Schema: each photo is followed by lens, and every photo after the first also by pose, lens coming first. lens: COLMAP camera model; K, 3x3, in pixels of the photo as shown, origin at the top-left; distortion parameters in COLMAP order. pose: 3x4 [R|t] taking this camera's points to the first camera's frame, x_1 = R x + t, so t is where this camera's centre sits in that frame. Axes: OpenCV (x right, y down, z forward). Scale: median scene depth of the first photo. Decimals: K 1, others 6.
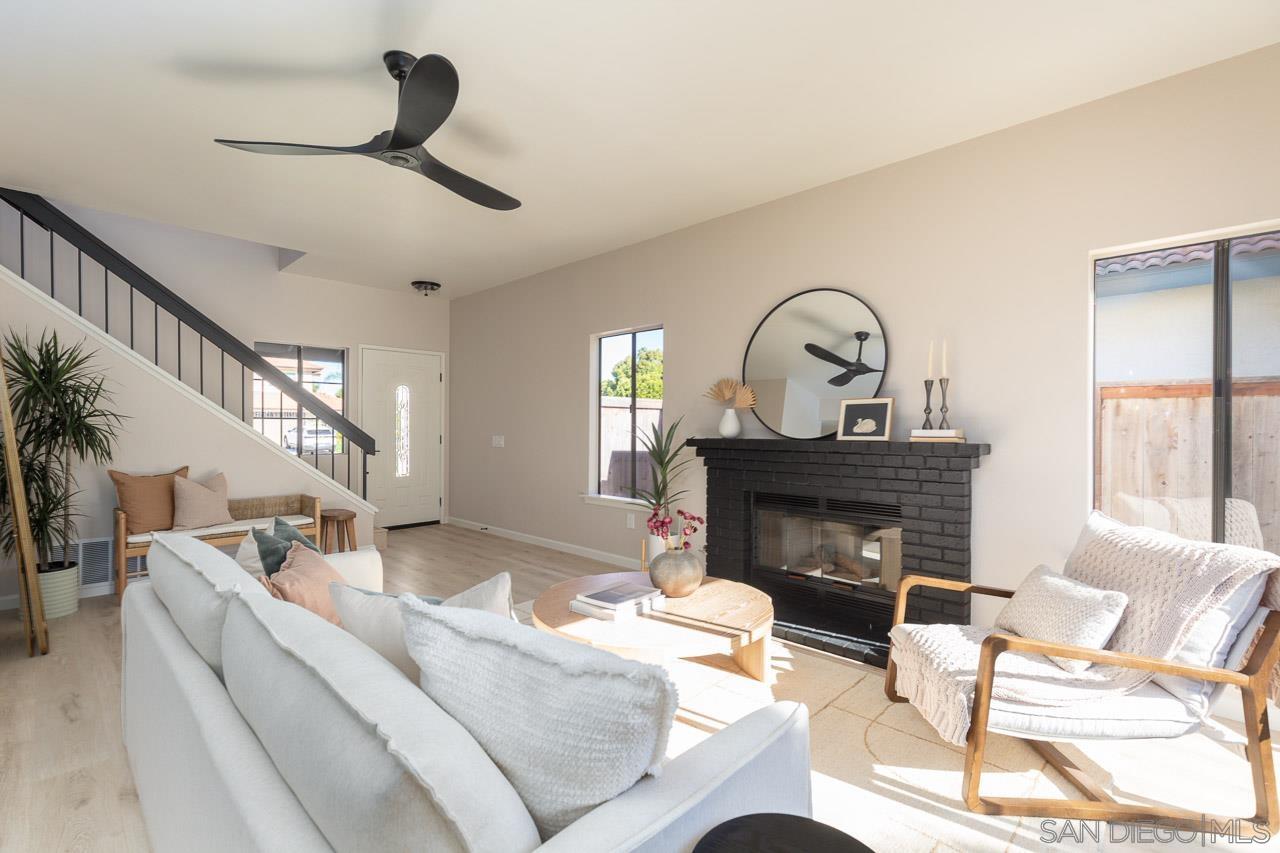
lens RADIAL K [[571.4, 0, 630.6], [0, 571.4, 427.0], [0, 0, 1]] dist [0.004503, 0.000492]
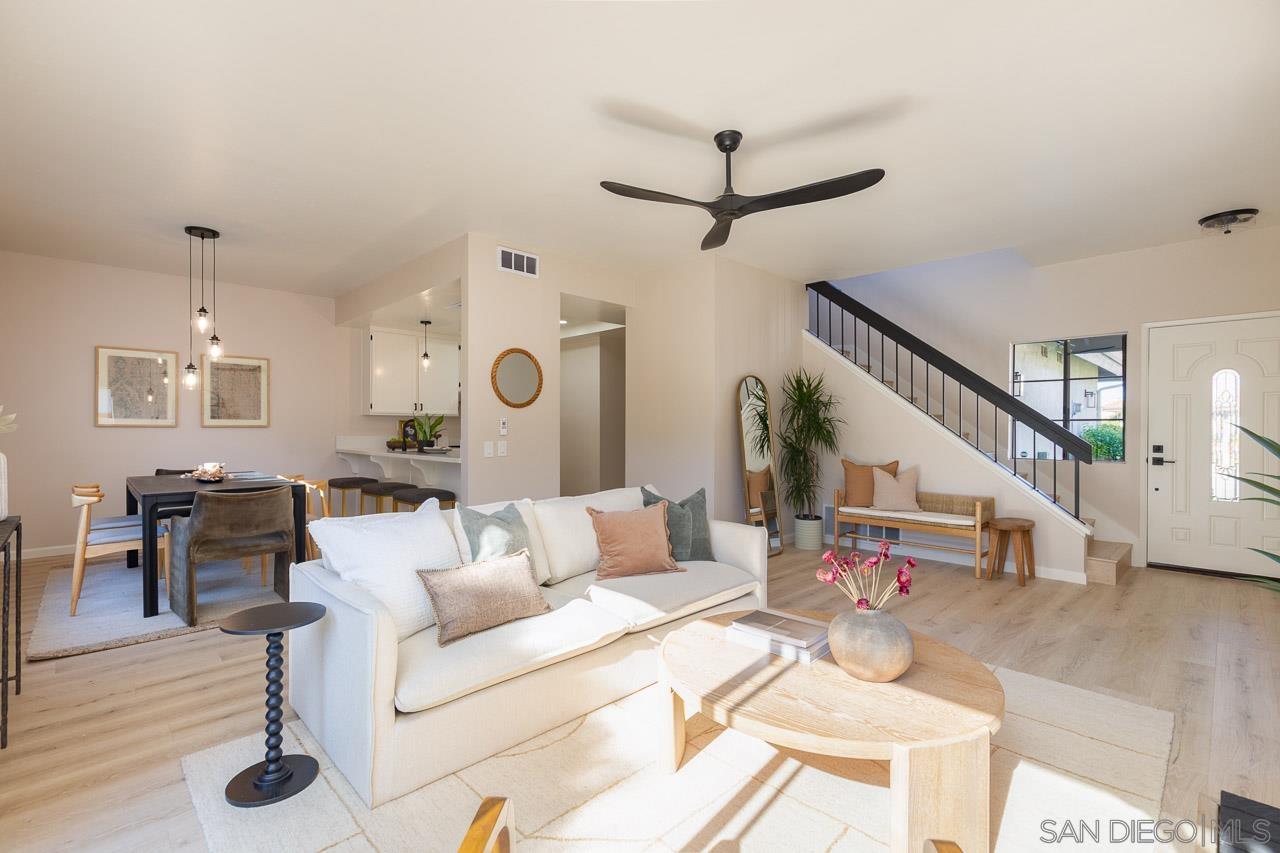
lens RADIAL K [[571.4, 0, 630.6], [0, 571.4, 427.0], [0, 0, 1]] dist [0.004503, 0.000492]
pose [[-0.027226, -0.003666, -0.999623, 0.529427], [-0.008914, 0.999954, -0.003424, 0.006594], [0.999590, 0.008817, -0.027257, 0.520317]]
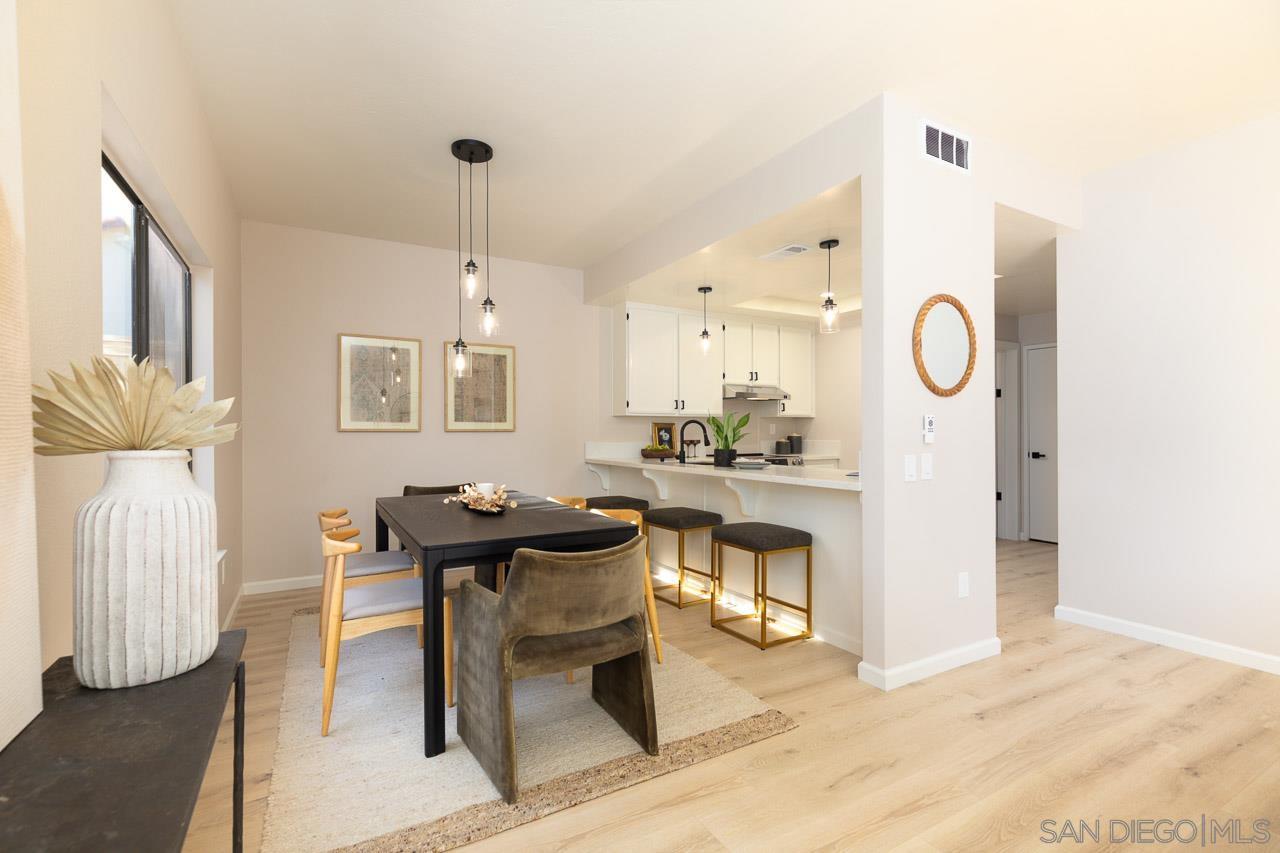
lens RADIAL K [[571.4, 0, 630.6], [0, 571.4, 427.0], [0, 0, 1]] dist [0.004503, 0.000492]
pose [[-0.278649, -0.009902, -0.960342, 0.416495], [-0.005135, 0.999948, -0.008821, 0.007600], [0.960379, 0.002473, -0.278686, 0.398262]]
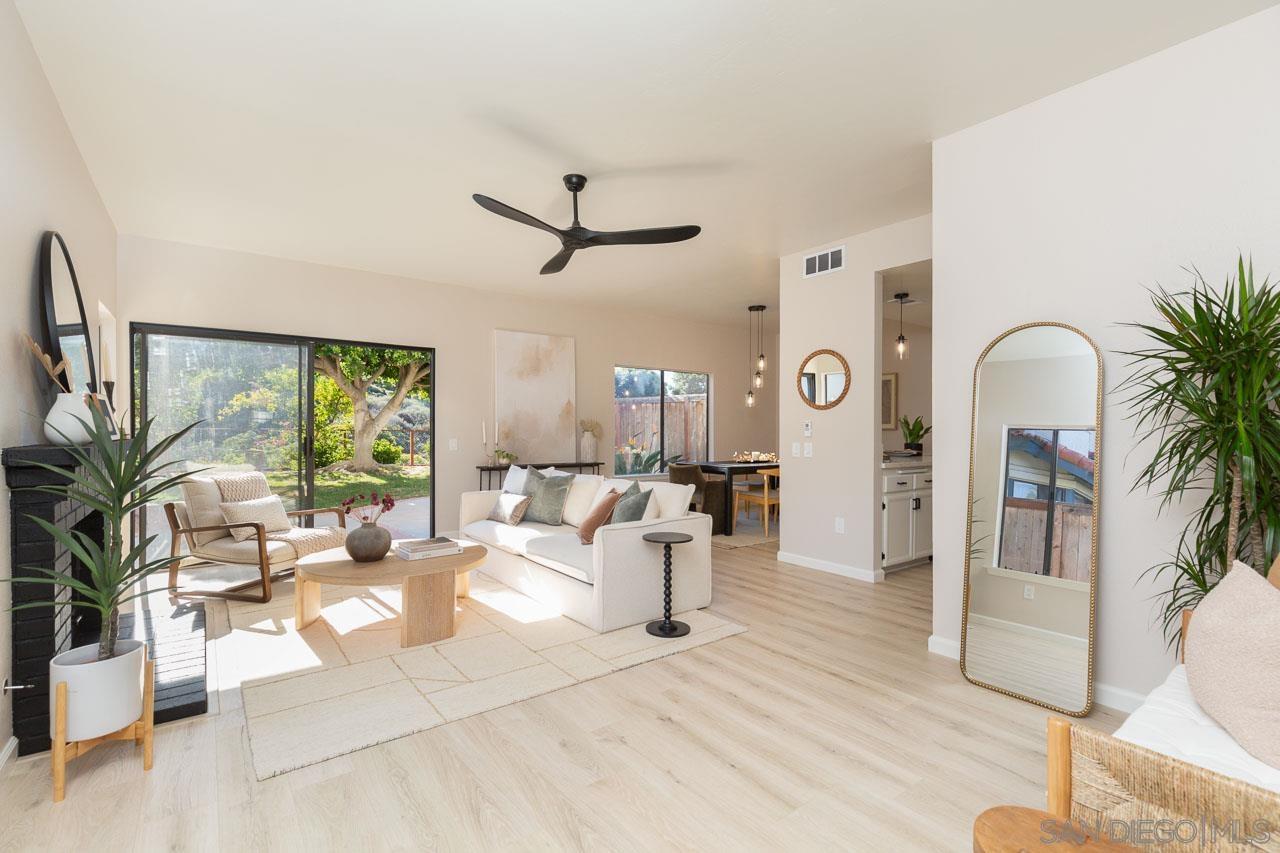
lens RADIAL K [[571.4, 0, 630.6], [0, 571.4, 427.0], [0, 0, 1]] dist [0.004503, 0.000492]
pose [[-0.989799, -0.008205, 0.142235, 0.264477], [-0.007723, 0.999962, 0.003944, 0.004496], [-0.142262, 0.002805, -0.989825, 0.783206]]
